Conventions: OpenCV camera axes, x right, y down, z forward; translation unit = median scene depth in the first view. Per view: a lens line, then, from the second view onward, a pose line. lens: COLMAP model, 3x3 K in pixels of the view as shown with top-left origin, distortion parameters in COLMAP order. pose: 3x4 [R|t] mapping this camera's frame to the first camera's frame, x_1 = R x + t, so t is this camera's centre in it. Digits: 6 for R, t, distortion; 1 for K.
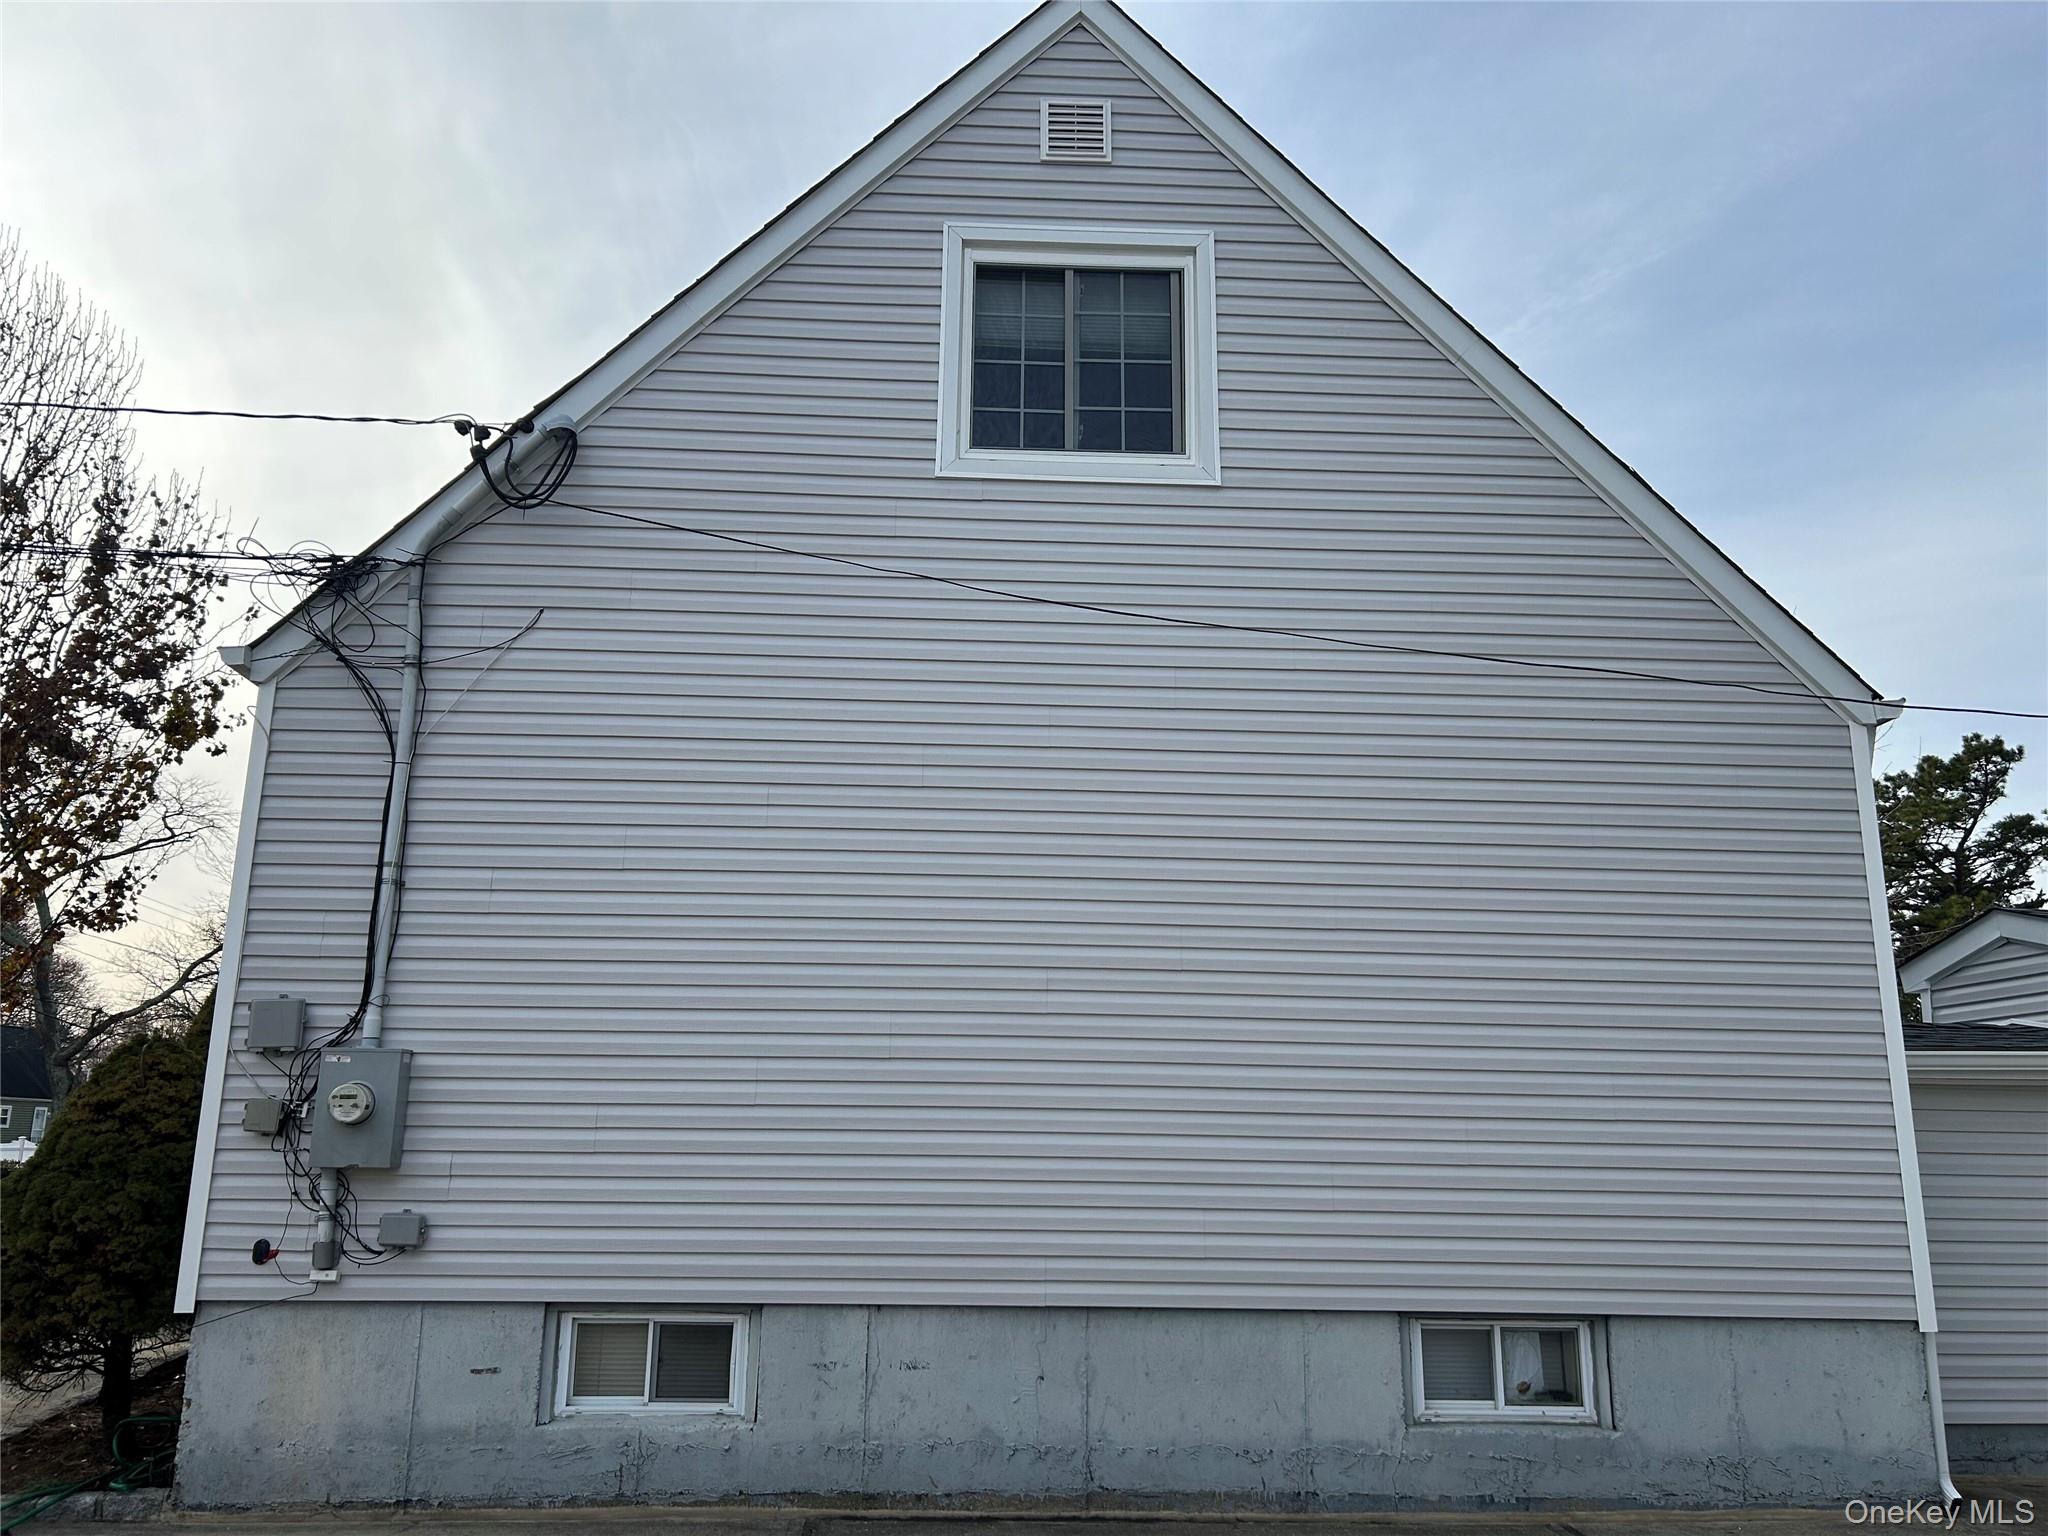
lens RADIAL K [[1524.1, 0, 1024.0], [0, 1524.1, 768.0], [0, 0, 1]] dist [0.015857, -0.004187]
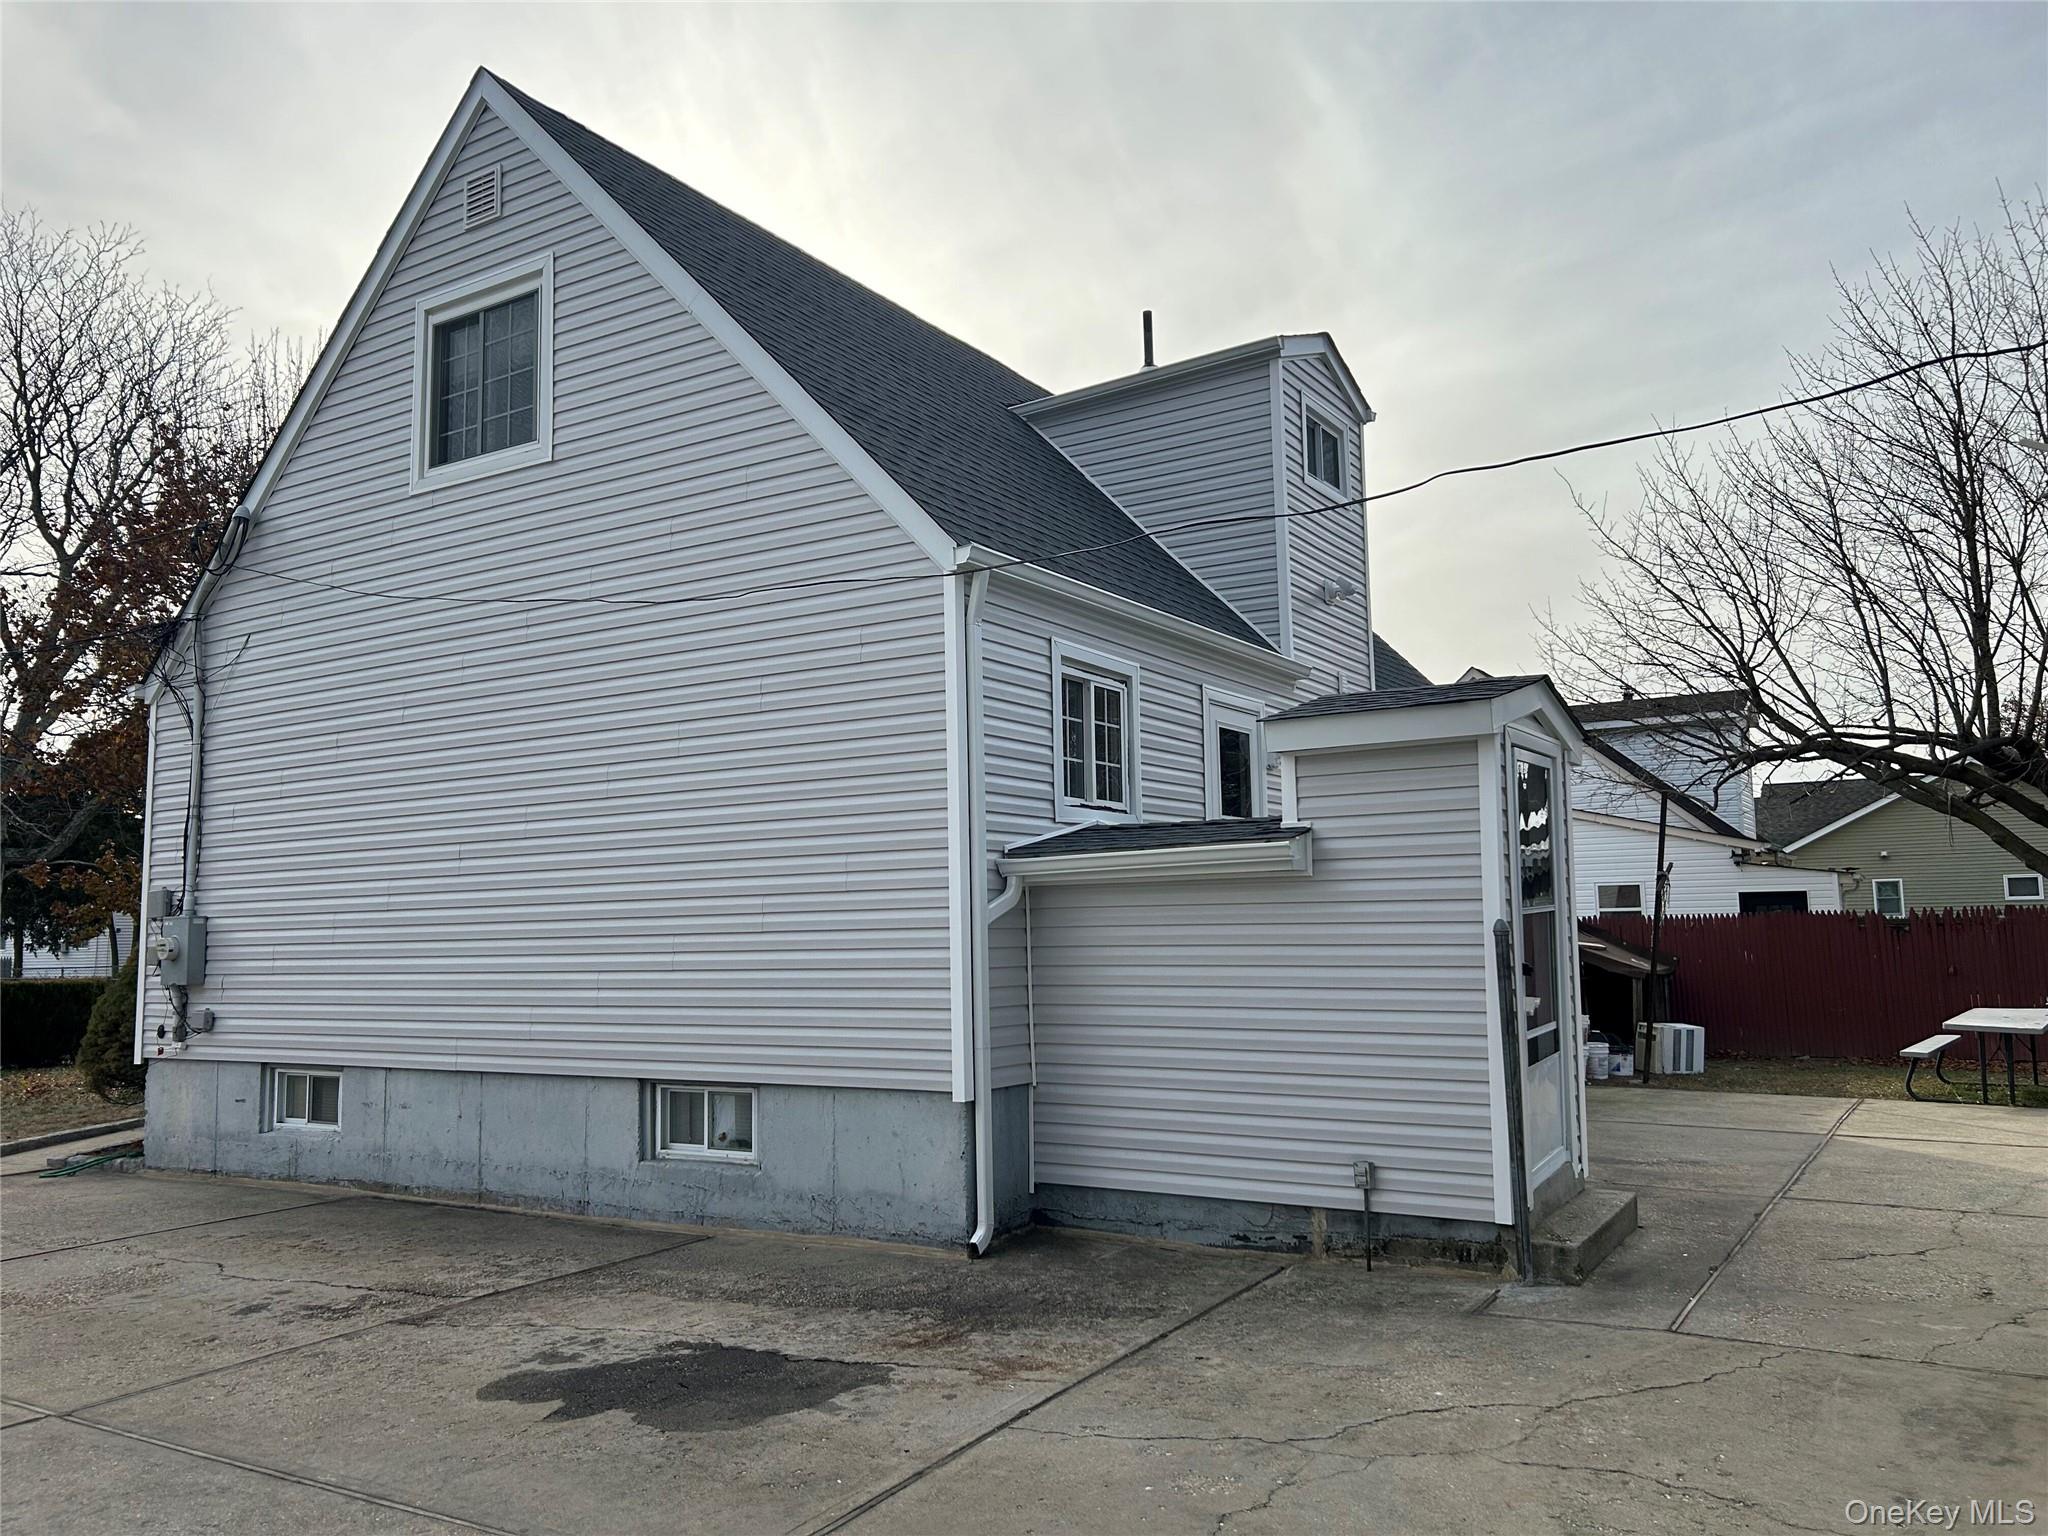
lens RADIAL K [[1536.4, 0, 1024.0], [0, 1536.4, 768.0], [0, 0, 1]] dist [0.082094, -0.100176]
pose [[0.819922, -0.091605, -0.565098, 1.323940], [0.157890, 0.985014, 0.069413, 0.048392], [0.550271, -0.146137, 0.822098, 0.112104]]
